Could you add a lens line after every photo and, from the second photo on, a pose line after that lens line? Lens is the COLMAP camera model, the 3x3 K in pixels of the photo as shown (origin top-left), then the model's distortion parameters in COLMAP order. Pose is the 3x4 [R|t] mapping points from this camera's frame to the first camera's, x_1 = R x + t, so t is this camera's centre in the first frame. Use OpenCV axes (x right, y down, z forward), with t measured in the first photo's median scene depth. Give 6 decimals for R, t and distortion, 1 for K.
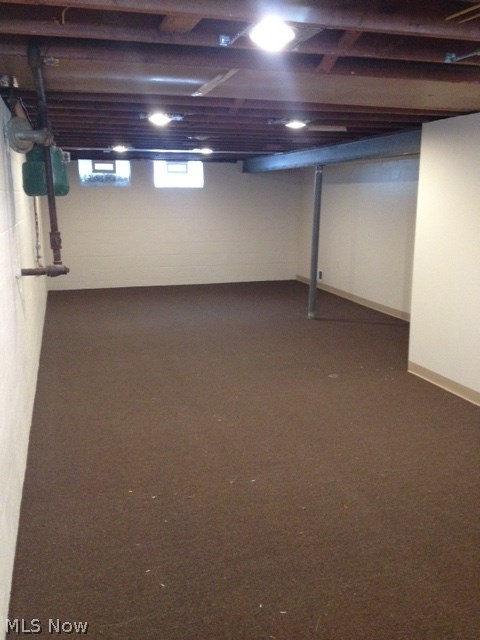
lens RADIAL K [[608.2, 0, 240.0], [0, 608.2, 320.0], [0, 0, 1]] dist [0.203899, -0.395045]
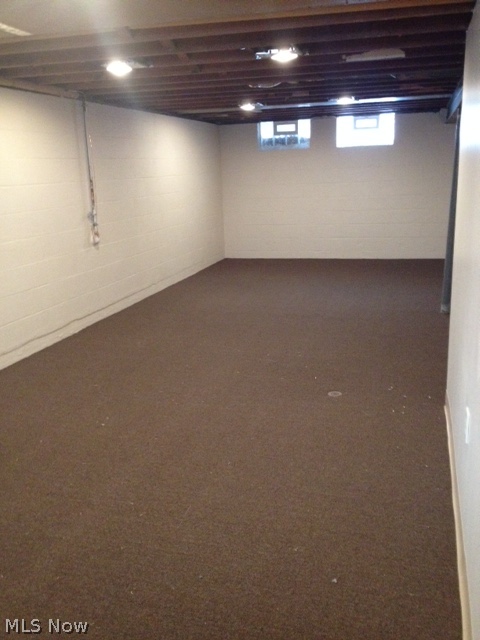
lens RADIAL K [[608.2, 0, 240.0], [0, 608.2, 320.0], [0, 0, 1]] dist [0.203899, -0.395045]
pose [[0.839917, 0.112943, -0.530832, 0.250687], [-0.081758, 0.993275, 0.081973, -0.029702], [0.536521, -0.025451, 0.843503, 0.165023]]
